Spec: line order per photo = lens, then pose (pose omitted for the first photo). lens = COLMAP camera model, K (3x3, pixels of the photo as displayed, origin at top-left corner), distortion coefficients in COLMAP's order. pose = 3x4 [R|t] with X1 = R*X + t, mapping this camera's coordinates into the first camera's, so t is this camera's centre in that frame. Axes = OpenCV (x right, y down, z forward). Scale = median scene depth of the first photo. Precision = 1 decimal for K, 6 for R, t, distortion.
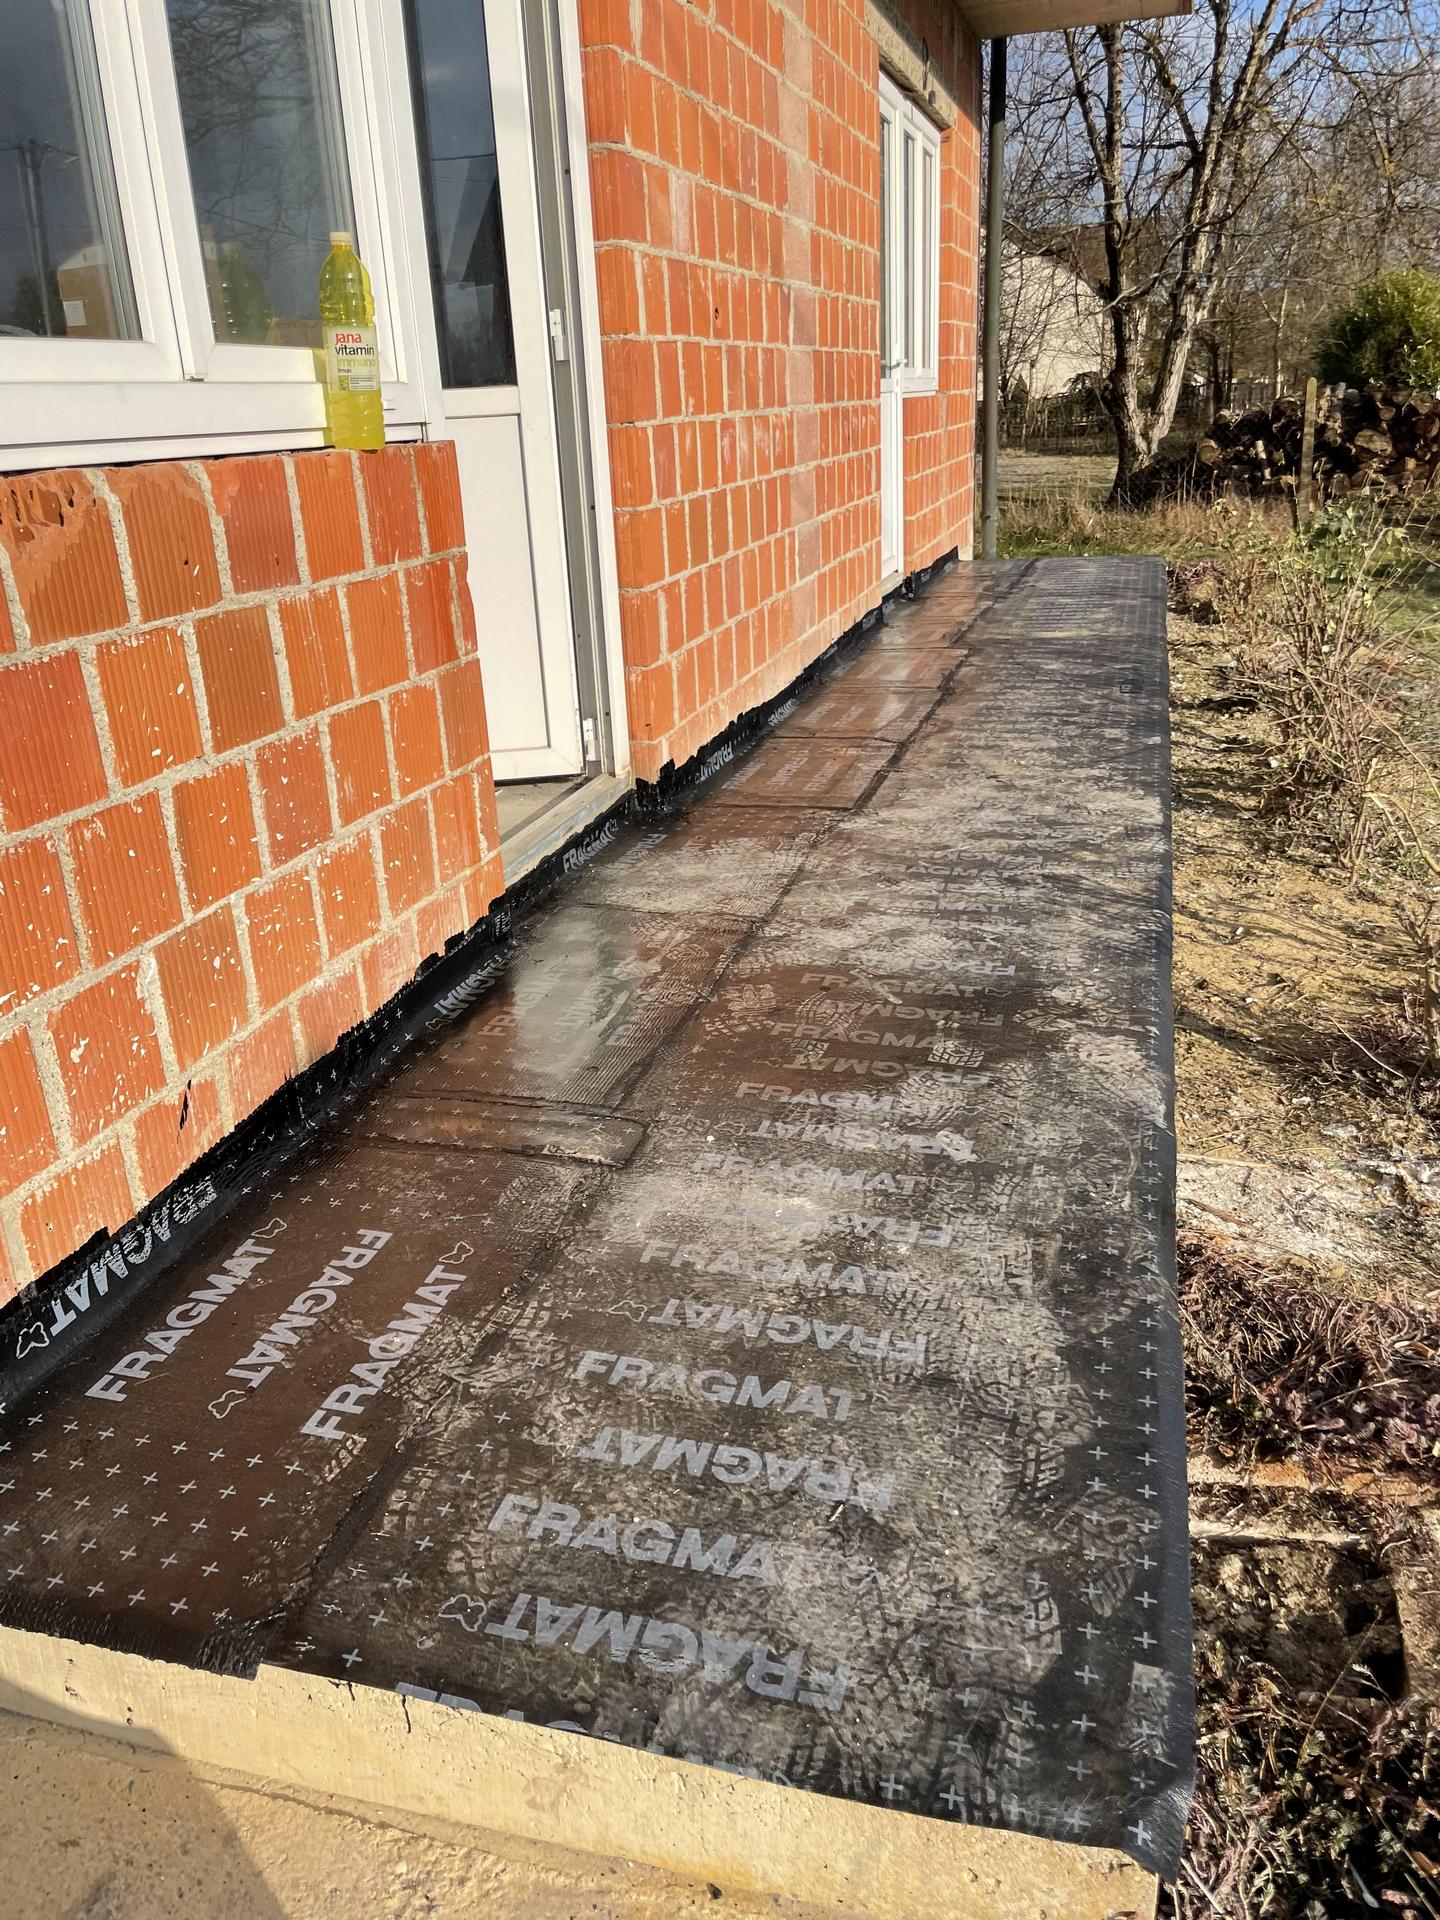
lens RADIAL K [[1470.9, 0, 718.3], [0, 1470.9, 959.5], [0, 0, 1]] dist [0.037621, -0.050438]
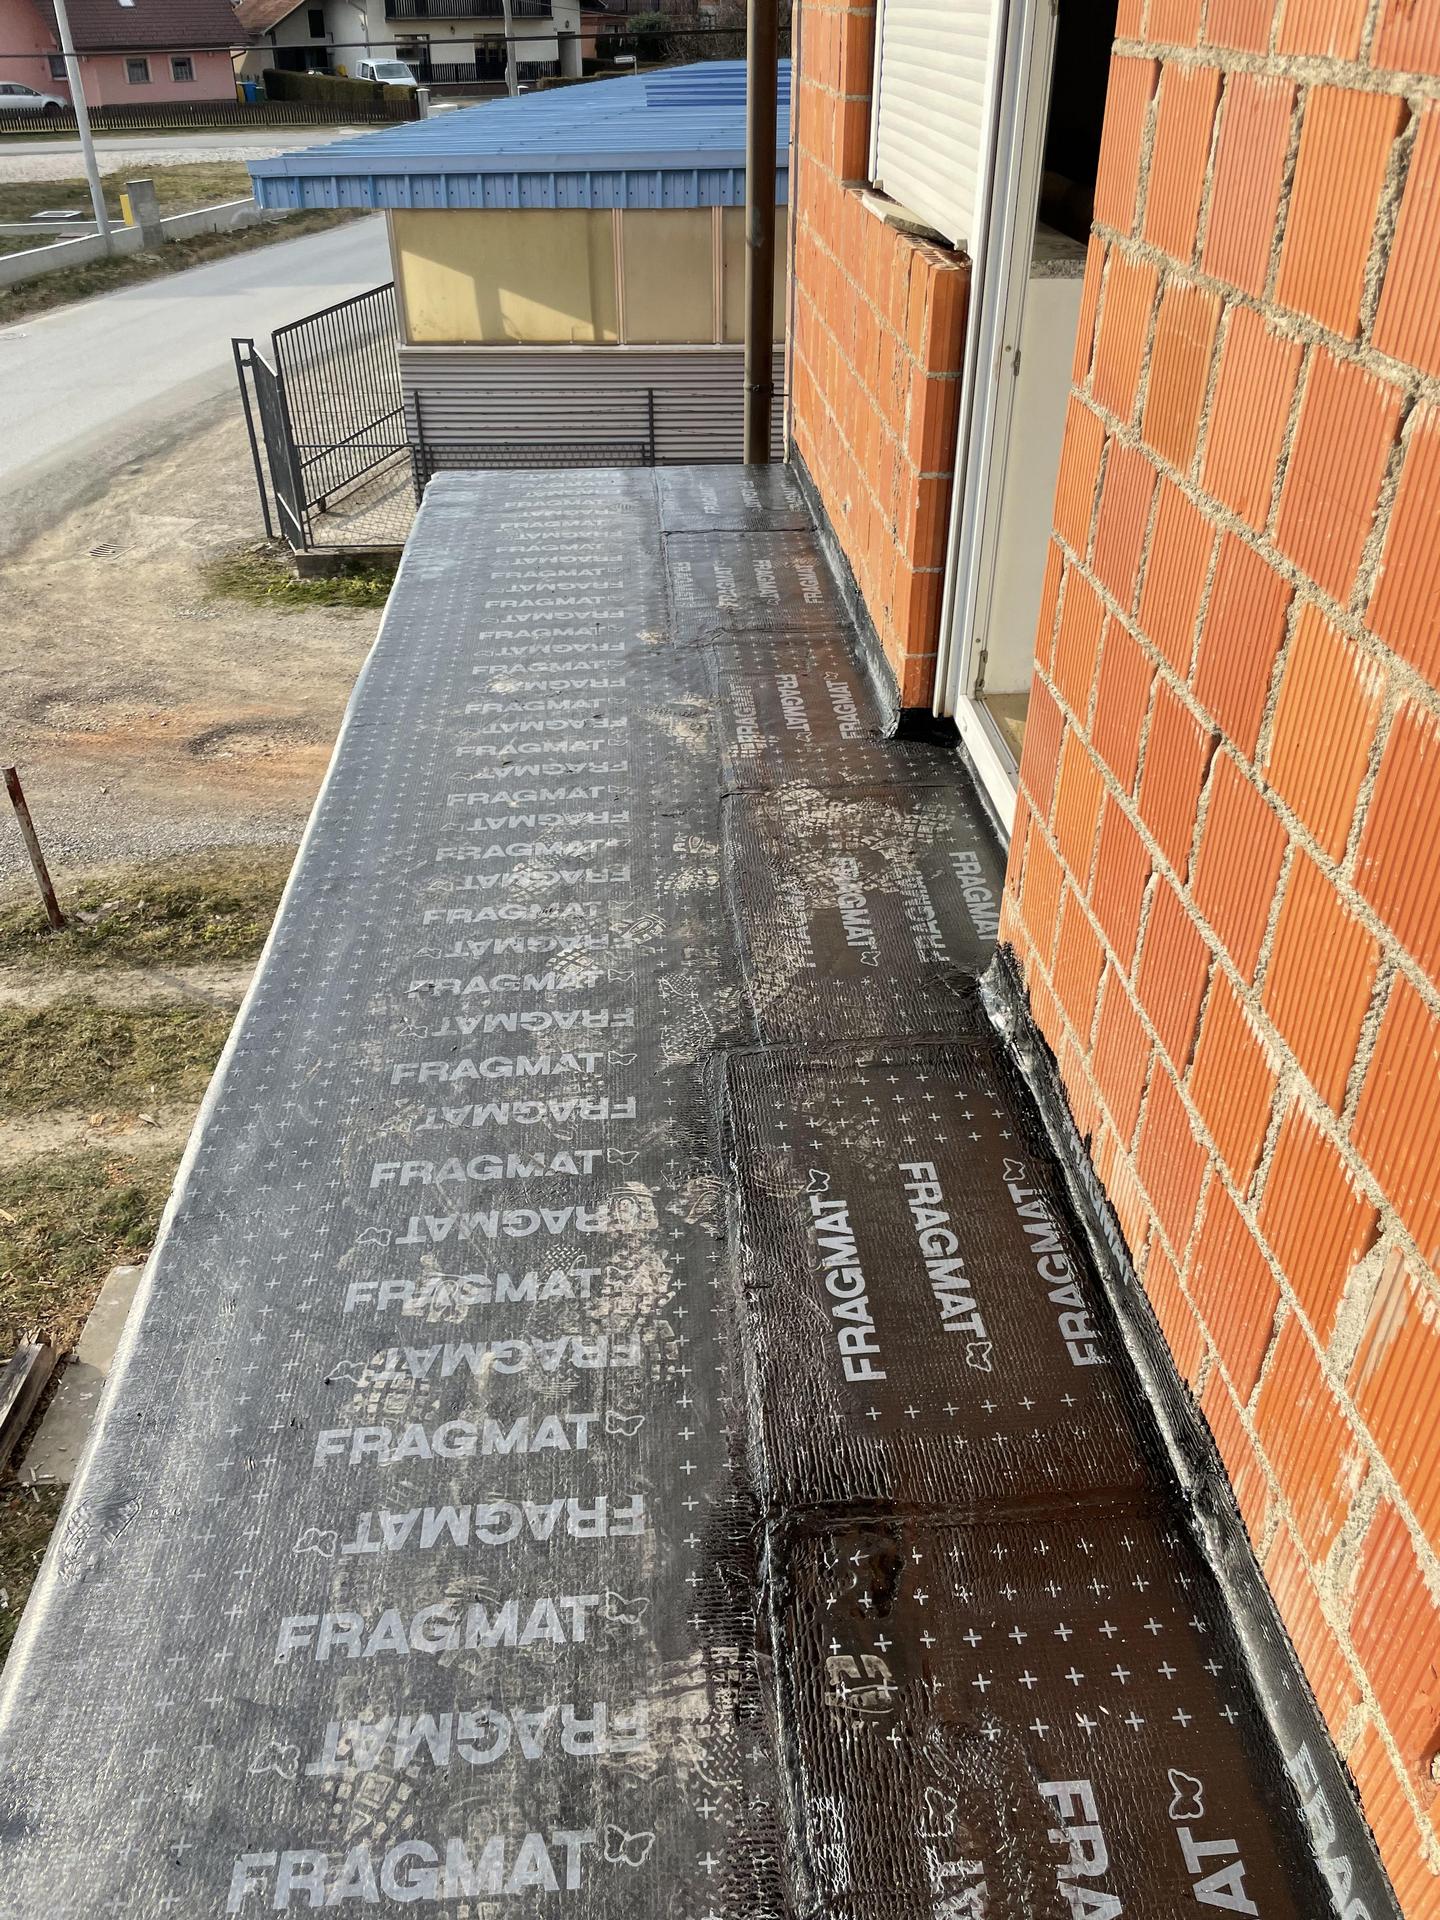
lens RADIAL K [[1470.9, 0, 714.0], [0, 1470.9, 965.7], [0, 0, 1]] dist [0.037621, -0.050438]
pose [[-0.954899, 0.158431, -0.251131, 0.039142], [-0.087814, 0.657247, 0.748542, -0.667261], [0.283647, 0.736835, -0.613692, 1.417613]]
